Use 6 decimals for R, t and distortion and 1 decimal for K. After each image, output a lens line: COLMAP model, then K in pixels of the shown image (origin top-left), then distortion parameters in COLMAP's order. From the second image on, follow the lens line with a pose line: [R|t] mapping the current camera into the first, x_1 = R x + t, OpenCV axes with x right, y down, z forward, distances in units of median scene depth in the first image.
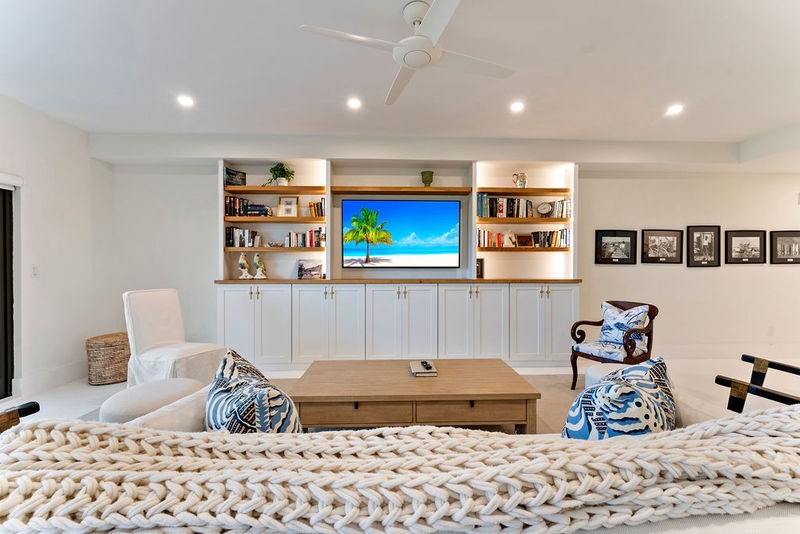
lens RADIAL K [[321.5, 0, 404.3], [0, 321.5, 266.7], [0, 0, 1]] dist [0.002550, -0.000965]
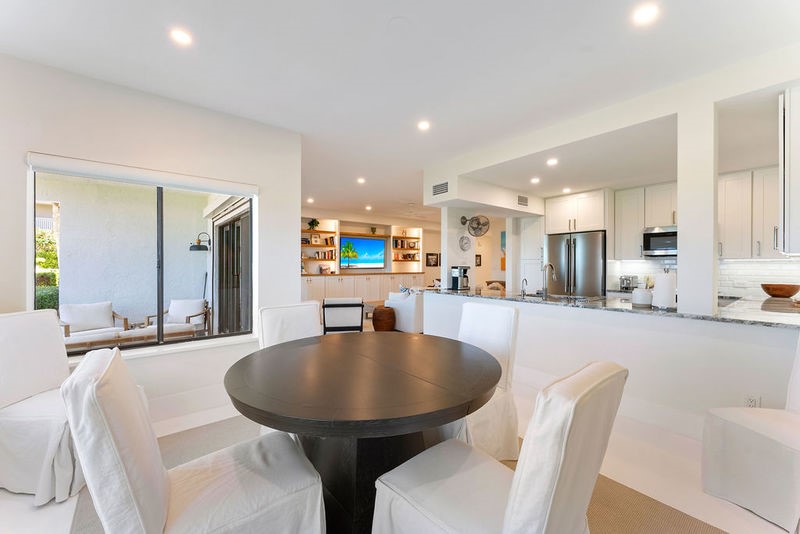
lens RADIAL K [[321.5, 0, 415.4], [0, 321.5, 264.1], [0, 0, 1]] dist [0.002550, -0.000965]
pose [[0.785946, 0.001657, 0.618293, -1.138769], [0.007386, 0.999900, -0.012069, 0.004246], [-0.618251, 0.014052, 0.785855, -1.035497]]
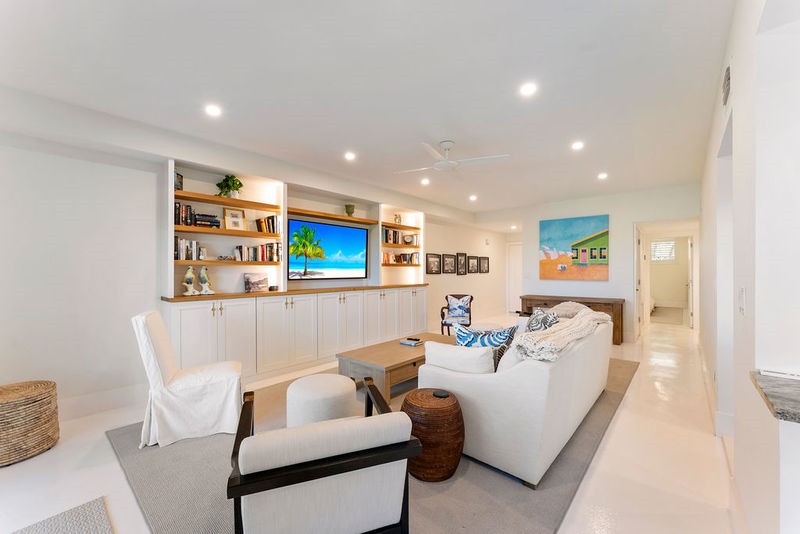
lens RADIAL K [[321.5, 0, 405.7], [0, 321.5, 269.1], [0, 0, 1]] dist [0.002550, -0.000965]
pose [[0.685254, 0.000353, 0.728304, -0.716490], [0.013794, 0.999814, -0.013464, -0.014085], [-0.728174, 0.019272, 0.685121, -0.050937]]
